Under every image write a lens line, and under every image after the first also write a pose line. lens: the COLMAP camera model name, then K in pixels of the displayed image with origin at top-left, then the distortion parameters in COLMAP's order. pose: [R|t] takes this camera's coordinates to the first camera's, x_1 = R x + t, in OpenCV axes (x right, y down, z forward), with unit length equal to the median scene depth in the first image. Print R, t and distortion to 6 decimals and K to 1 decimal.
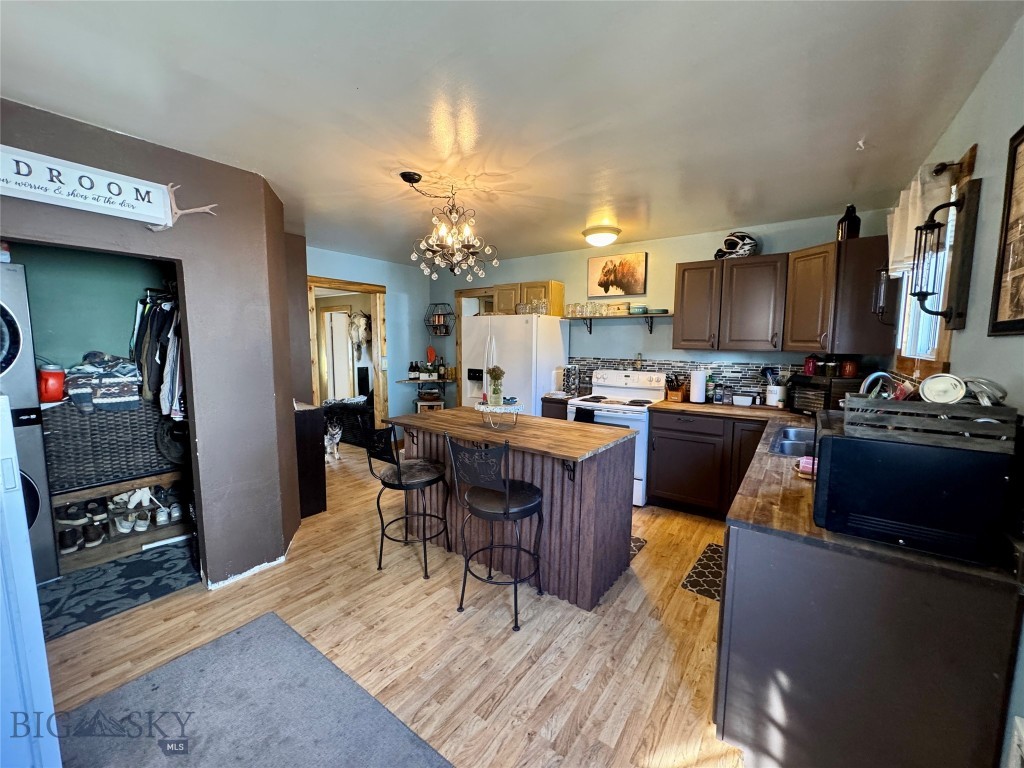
lens RADIAL K [[408.7, 0, 510.8], [0, 408.7, 382.7], [0, 0, 1]] dist [-0.003055, 0.000630]
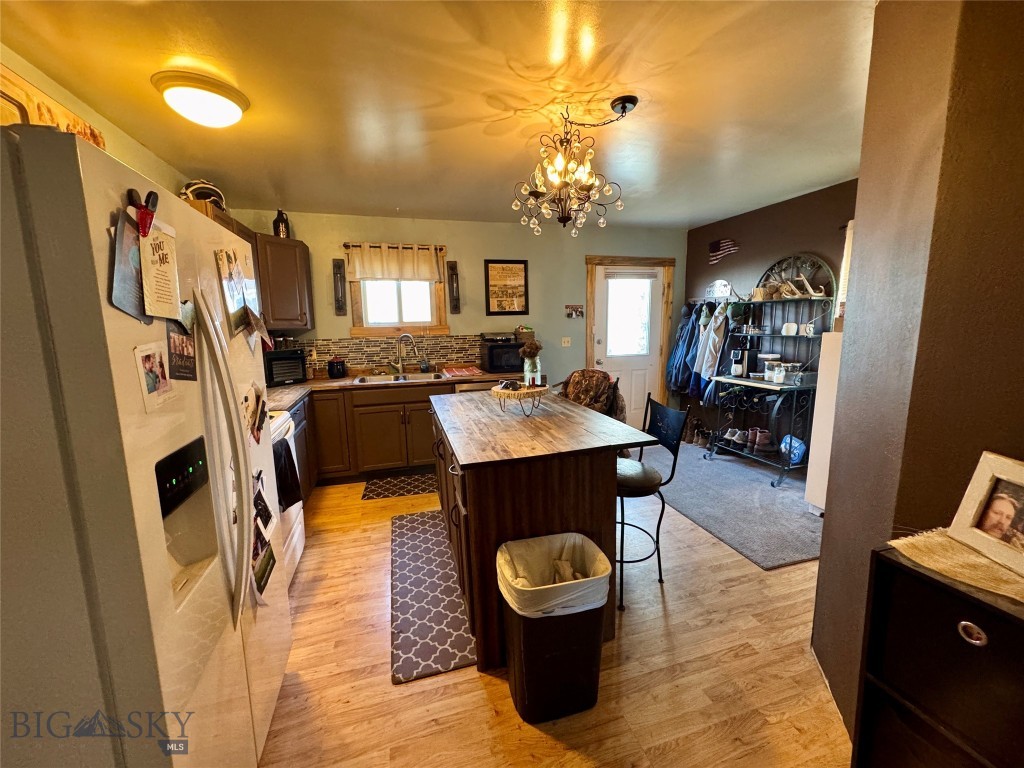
lens RADIAL K [[408.7, 0, 511.7], [0, 408.7, 383.7], [0, 0, 1]] dist [-0.003055, 0.000630]
pose [[-0.786495, -0.082916, 0.612005, -0.416245], [0.078558, 0.969466, 0.232302, -0.121929], [-0.612580, 0.230783, -0.755966, 1.285799]]
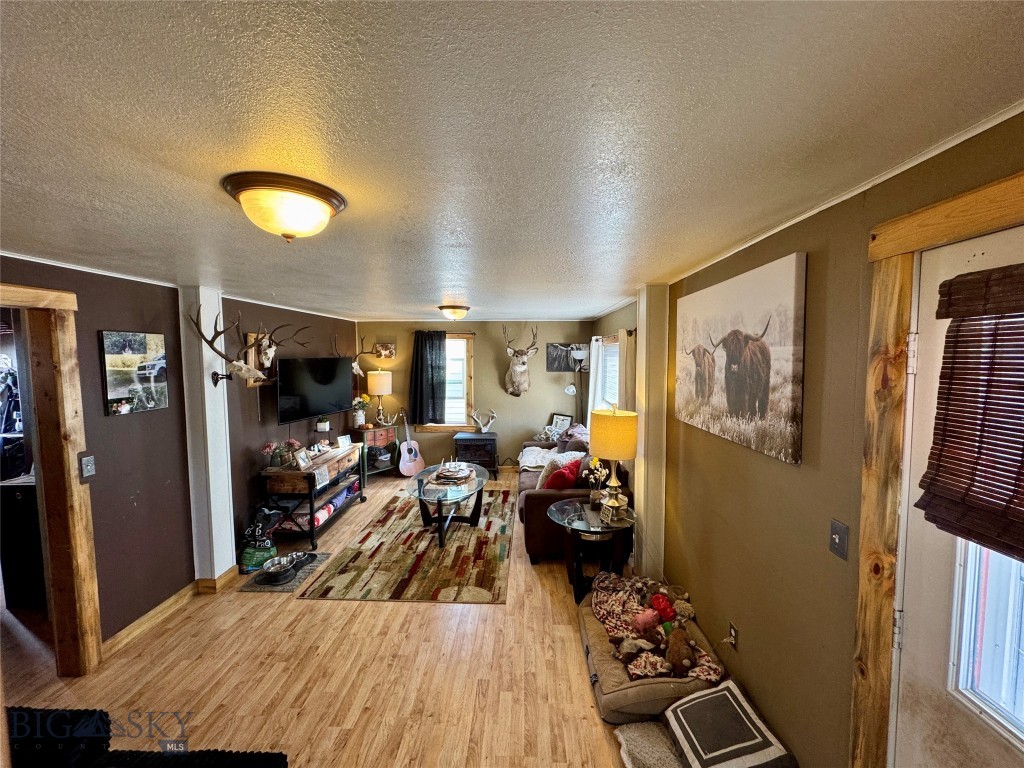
lens RADIAL K [[408.7, 0, 510.5], [0, 408.7, 382.4], [0, 0, 1]] dist [-0.003055, 0.000630]
pose [[-0.830813, 0.033152, -0.555563, -0.855373], [-0.060495, 0.986931, 0.149360, -0.324511], [0.553254, 0.157699, -0.817949, 2.165025]]
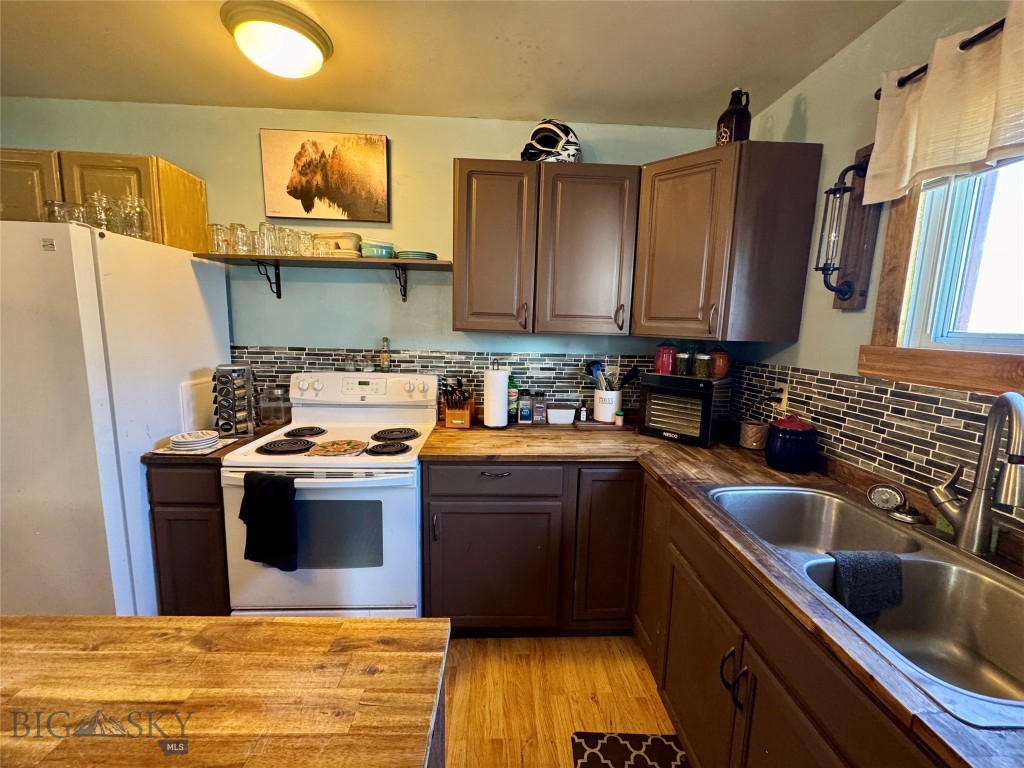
lens RADIAL K [[408.7, 0, 512.0], [0, 408.7, 382.2], [0, 0, 1]] dist [-0.003055, 0.000630]
pose [[0.790769, -0.072503, 0.607806, 0.141795], [0.042389, 0.997063, 0.063787, -0.049385], [-0.610645, -0.024677, 0.791520, 0.566849]]
